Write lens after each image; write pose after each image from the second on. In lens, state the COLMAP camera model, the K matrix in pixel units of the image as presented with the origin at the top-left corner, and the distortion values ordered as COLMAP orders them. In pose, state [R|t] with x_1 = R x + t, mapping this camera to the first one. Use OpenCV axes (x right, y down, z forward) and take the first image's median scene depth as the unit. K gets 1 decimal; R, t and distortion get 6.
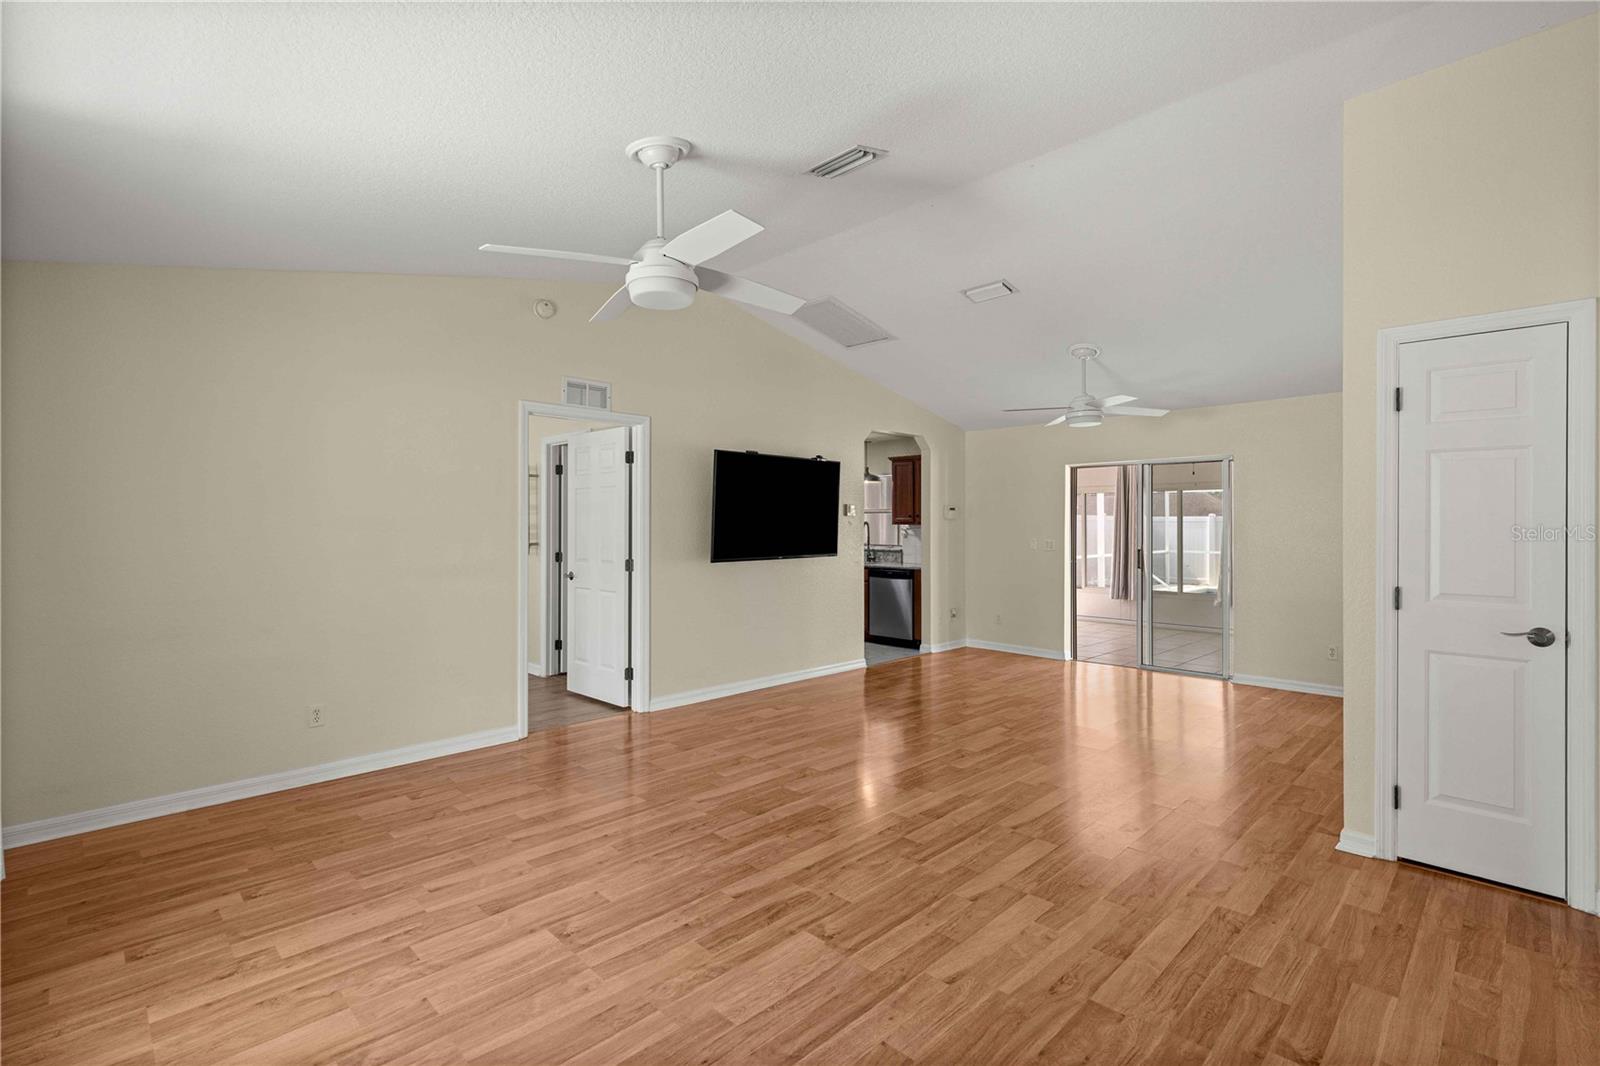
lens RADIAL K [[729.2, 0, 819.1], [0, 729.2, 531.9], [0, 0, 1]] dist [0.002322, 0.000250]
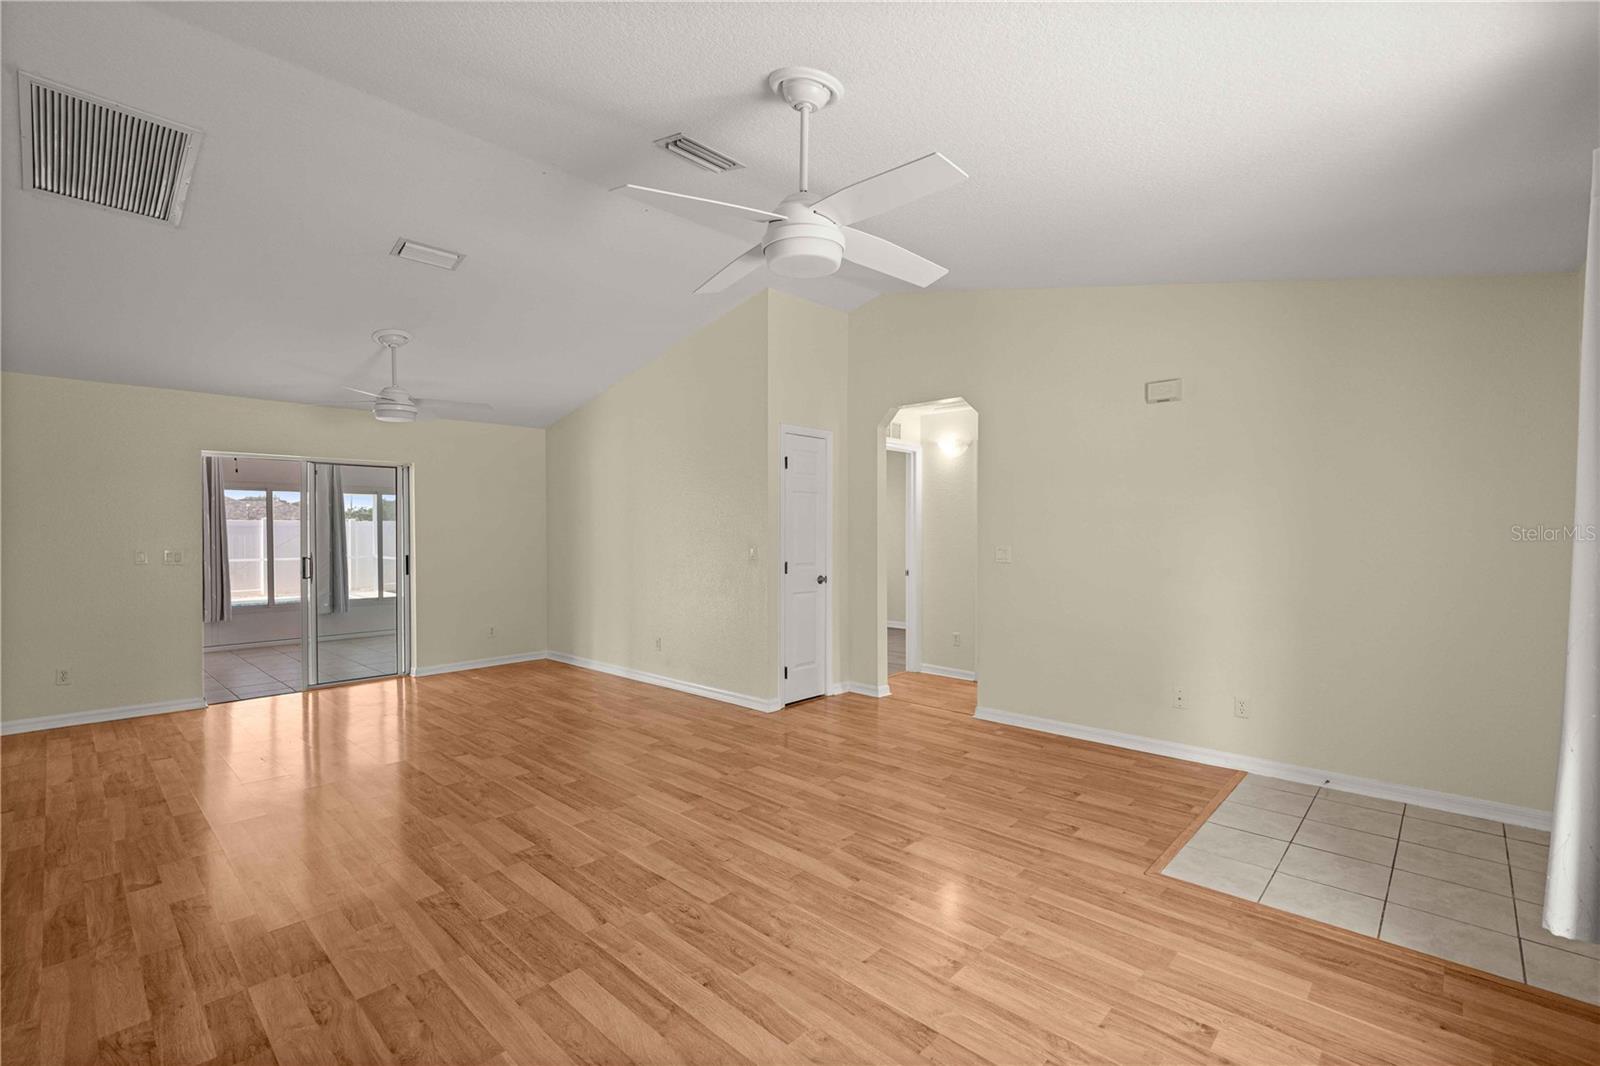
lens RADIAL K [[704.2, 0, 802.8], [0, 704.2, 522.7], [0, 0, 1]] dist [0.003761, 0.000184]
pose [[-0.023091, 0.009410, 0.999689, -0.941800], [0.010263, 0.999905, -0.009175, -0.006389], [-0.999681, 0.010047, -0.023185, 0.908371]]
